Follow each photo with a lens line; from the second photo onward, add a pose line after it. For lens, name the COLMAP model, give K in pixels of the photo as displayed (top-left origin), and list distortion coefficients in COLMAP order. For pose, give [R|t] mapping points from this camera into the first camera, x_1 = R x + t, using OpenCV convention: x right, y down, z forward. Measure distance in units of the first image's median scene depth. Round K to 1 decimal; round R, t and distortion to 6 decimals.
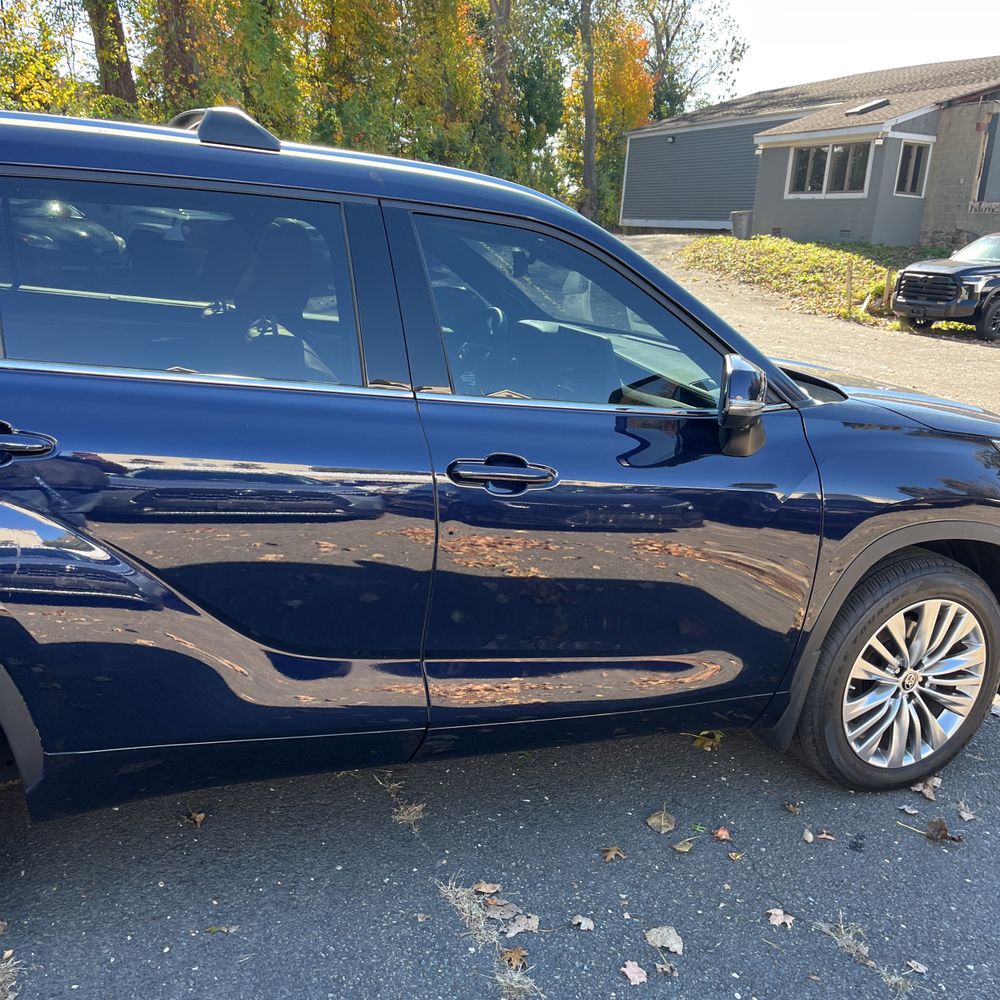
lens RADIAL K [[1018.0, 0, 483.0], [0, 1018.0, 512.3], [0, 0, 1]] dist [0.023649, 0.000000]
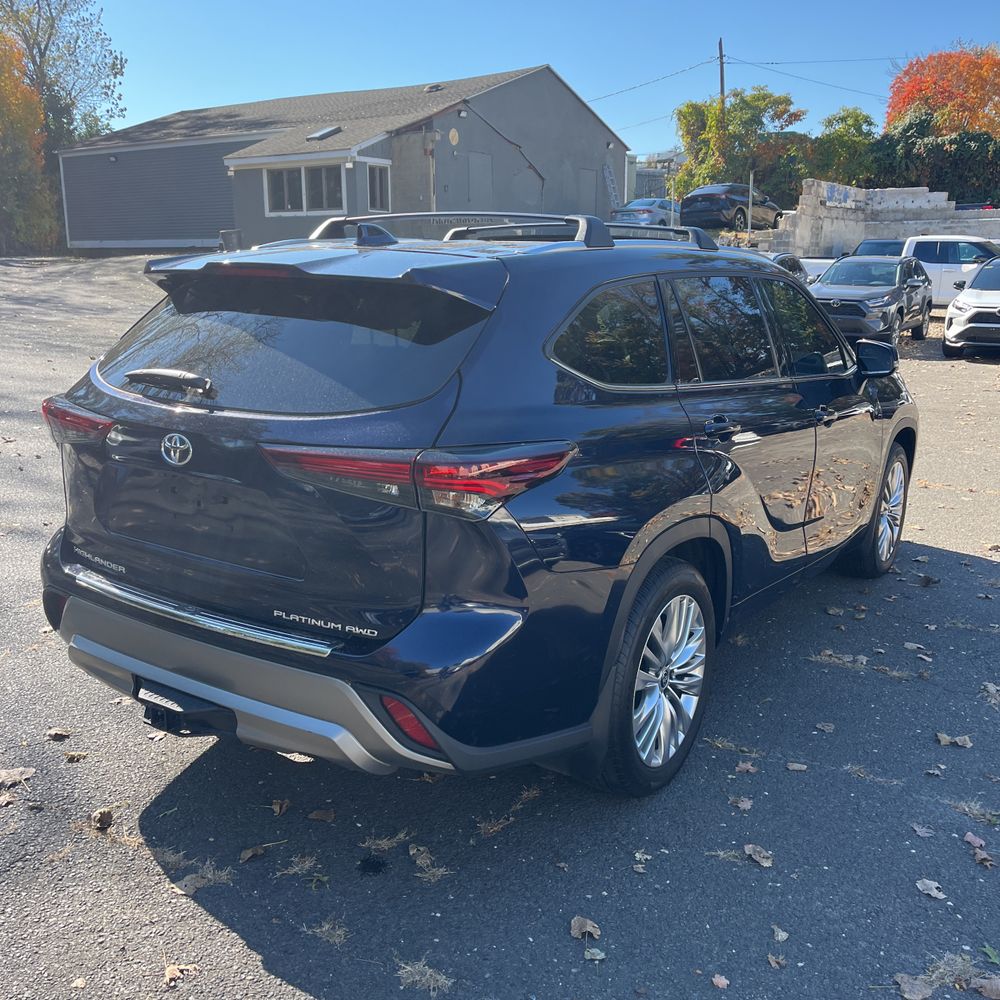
lens RADIAL K [[1018.0, 0, 501.9], [0, 1018.0, 507.4], [0, 0, 1]] dist [0.023649, 0.000000]
pose [[0.830873, -0.190187, 0.522952, -0.128432], [0.196934, 0.979459, 0.043317, -0.006260], [-0.520449, 0.066996, 0.851261, -0.021856]]
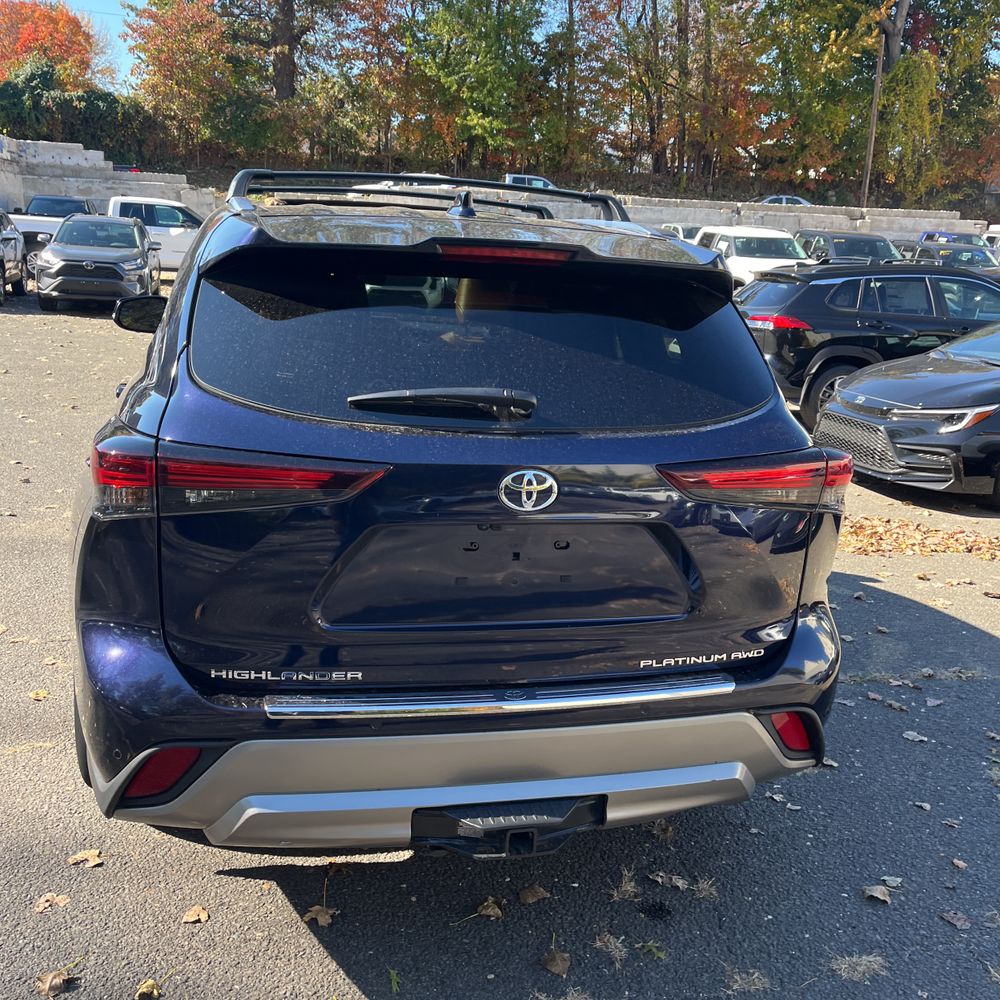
lens RADIAL K [[1018.0, 0, 492.7], [0, 1018.0, 517.6], [0, 0, 1]] dist [0.023649, 0.000000]
pose [[0.169488, -0.312934, 0.934530, -0.176239], [0.231239, 0.934405, 0.270954, -0.034675], [-0.958020, 0.170176, 0.230733, 0.070047]]
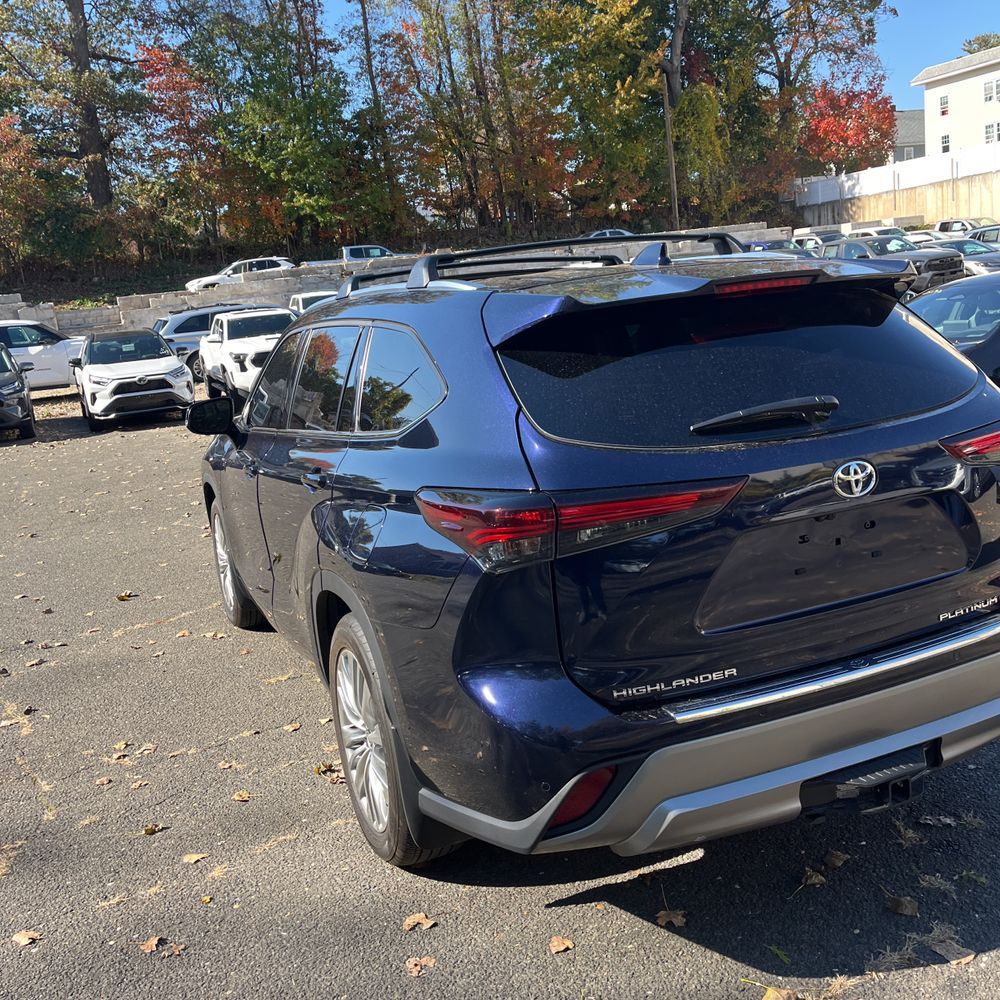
lens RADIAL K [[1018.0, 0, 492.7], [0, 1018.0, 495.1], [0, 0, 1]] dist [0.023649, 0.000000]
pose [[-0.012241, -0.254526, 0.966988, -0.189386], [0.365116, 0.899149, 0.241292, -0.047245], [-0.930881, 0.356017, 0.081925, 0.108967]]
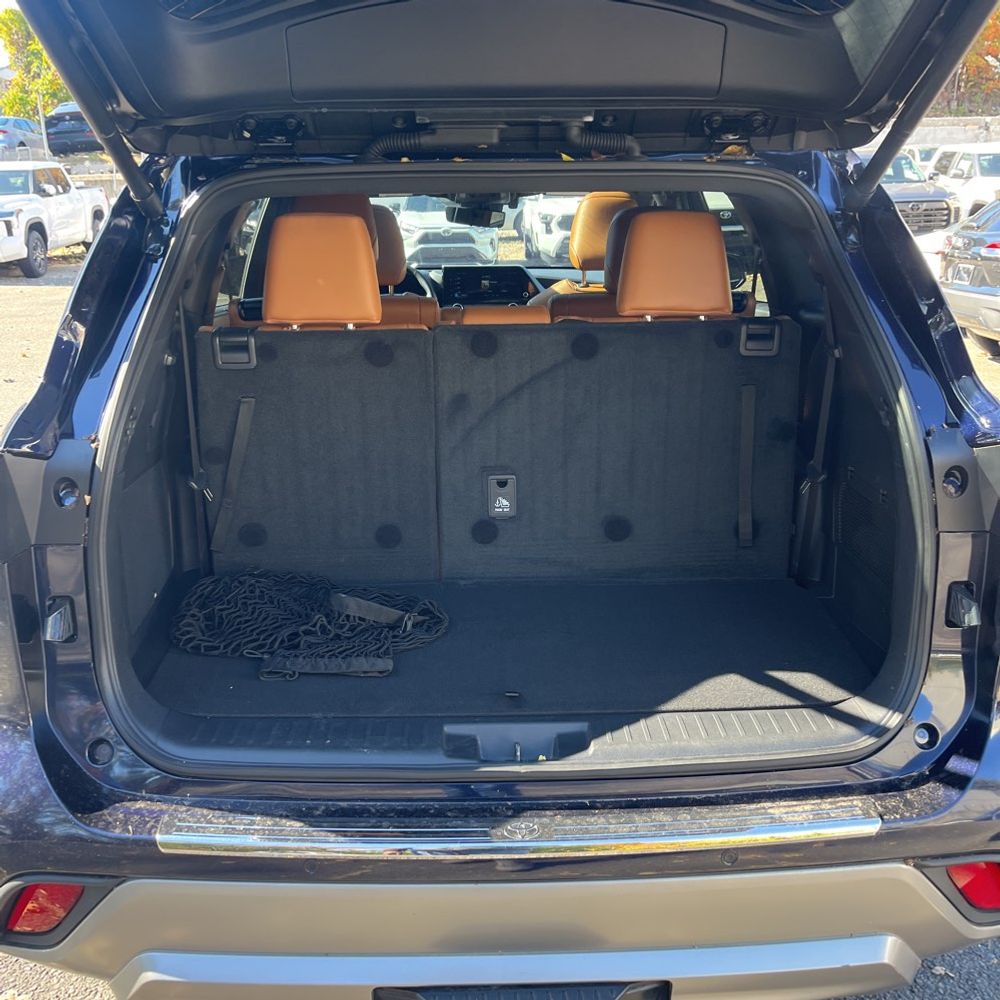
lens RADIAL K [[1018.0, 0, 492.1], [0, 1018.0, 514.1], [0, 0, 1]] dist [0.023649, 0.000000]
pose [[0.360684, -0.352373, 0.863562, -0.144515], [0.289002, 0.922540, 0.255732, -0.028497], [-0.886783, 0.157332, 0.434582, 0.064503]]
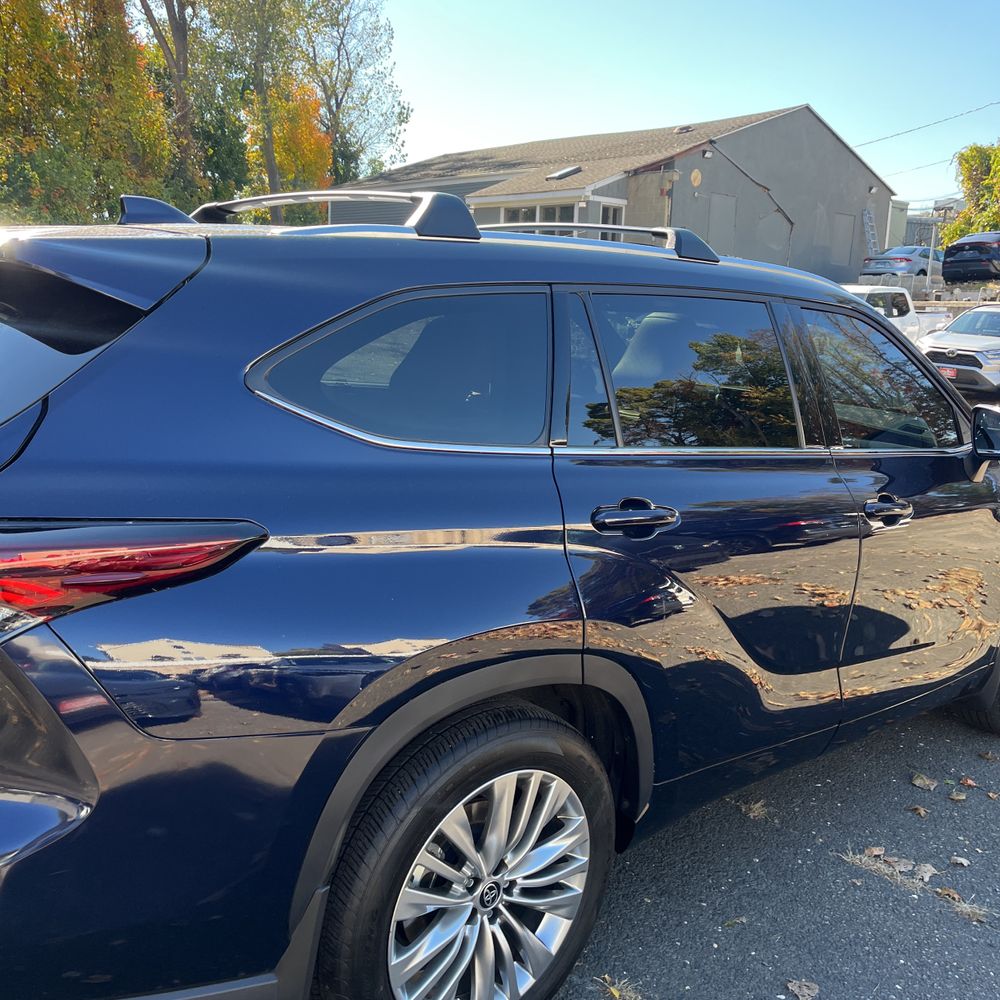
lens RADIAL K [[1018.0, 0, 498.3], [0, 1018.0, 502.0], [0, 0, 1]] dist [0.023649, 0.000000]
pose [[0.945565, -0.086791, 0.313647, -0.073508], [0.104296, 0.993764, -0.039434, -0.004221], [-0.308269, 0.069999, 0.948720, -0.004592]]
